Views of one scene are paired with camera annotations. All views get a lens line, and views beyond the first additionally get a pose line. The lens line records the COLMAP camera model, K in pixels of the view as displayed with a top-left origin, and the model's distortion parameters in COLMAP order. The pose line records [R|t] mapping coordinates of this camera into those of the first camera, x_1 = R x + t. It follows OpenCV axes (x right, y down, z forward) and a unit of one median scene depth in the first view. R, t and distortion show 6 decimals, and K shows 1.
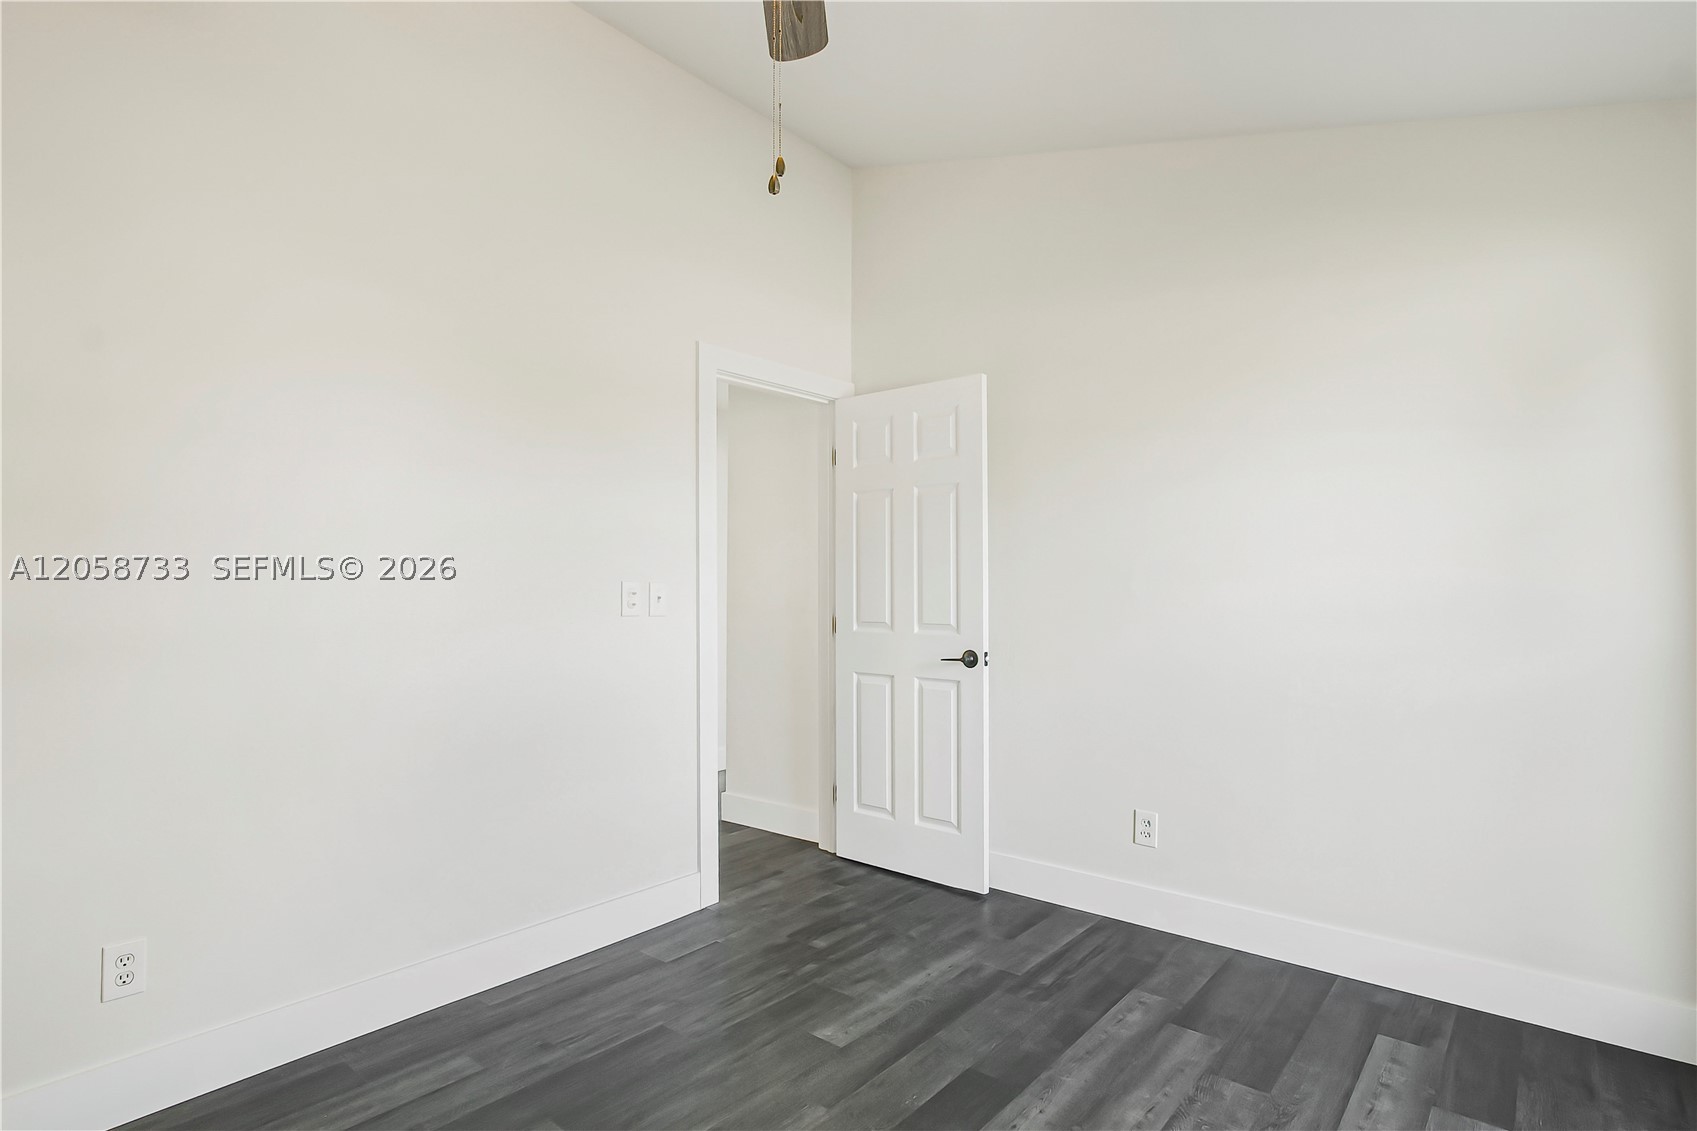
lens RADIAL K [[856.4, 0, 817.0], [0, 856.4, 584.9], [0, 0, 1]] dist [-0.007871, -0.000708]
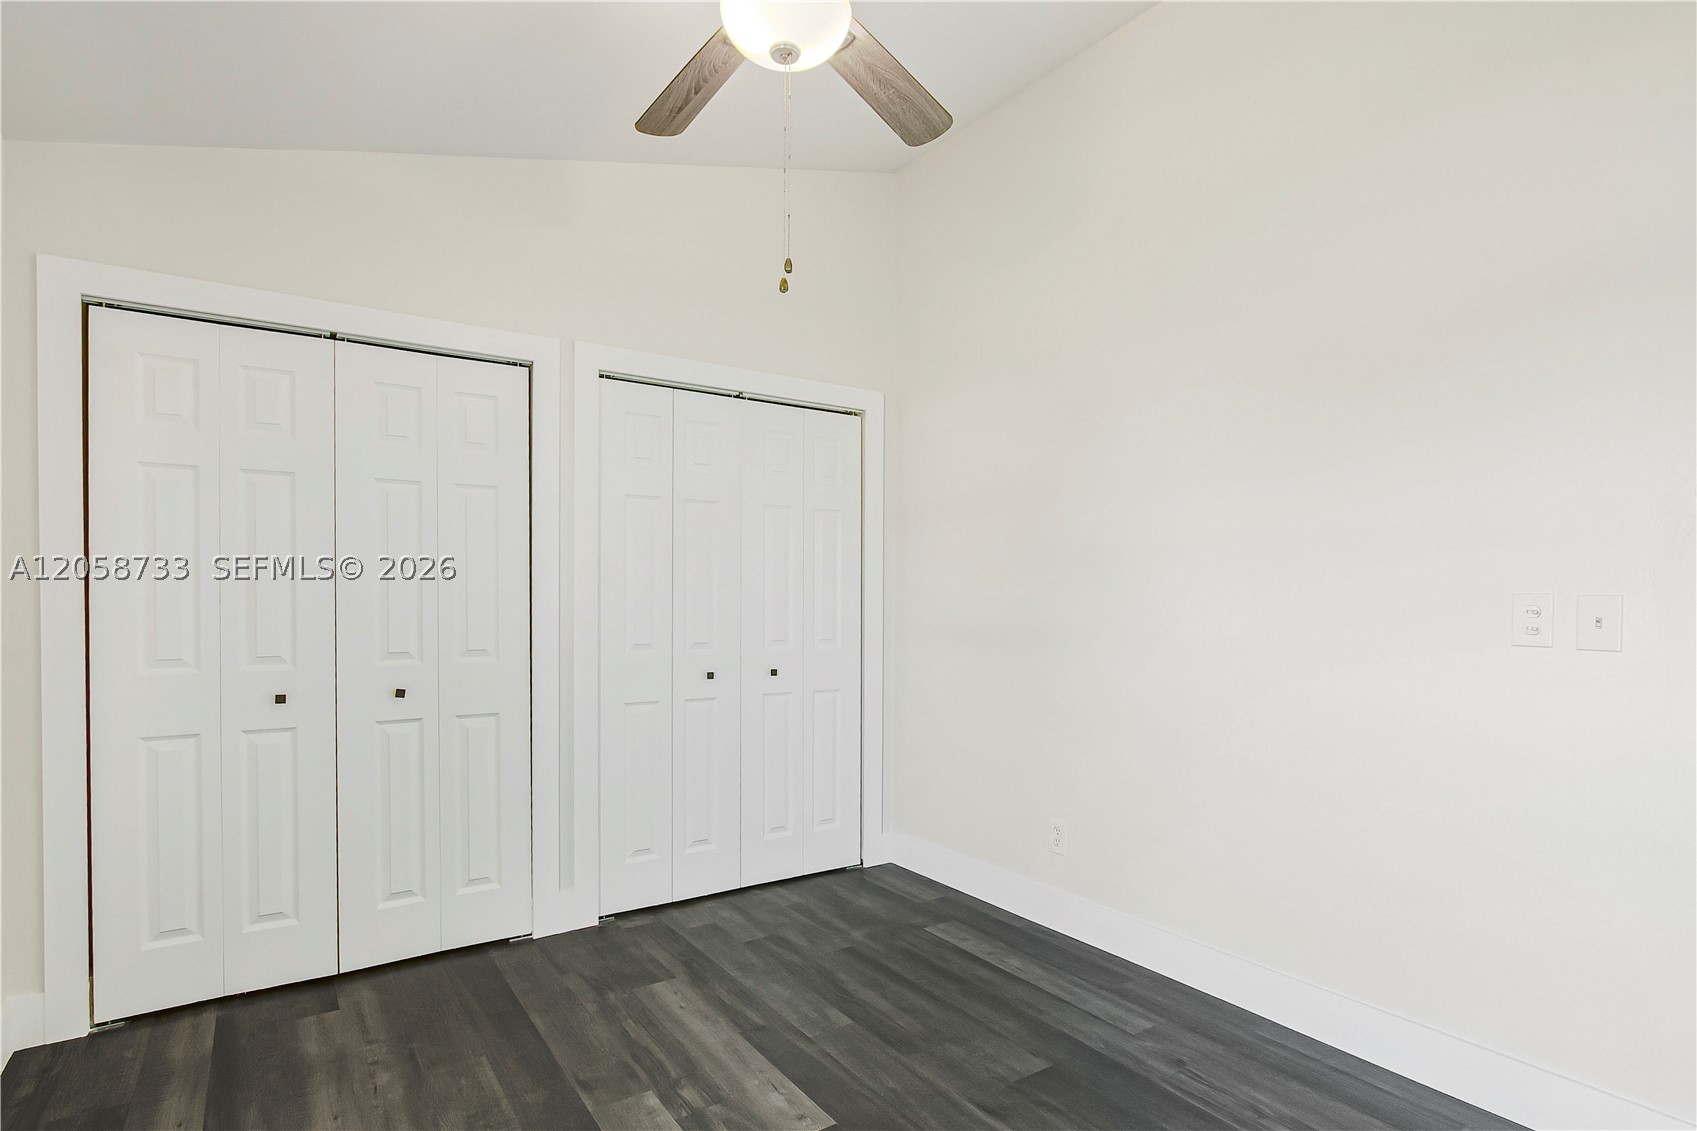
lens RADIAL K [[863.4, 0, 850.3], [0, 863.4, 621.7], [0, 0, 1]] dist [-0.001291, 0.000309]
pose [[-0.255460, 0.024700, -0.966504, 0.770543], [0.005571, 0.999695, 0.024075, 0.003440], [0.966804, 0.000766, -0.255520, 0.931287]]
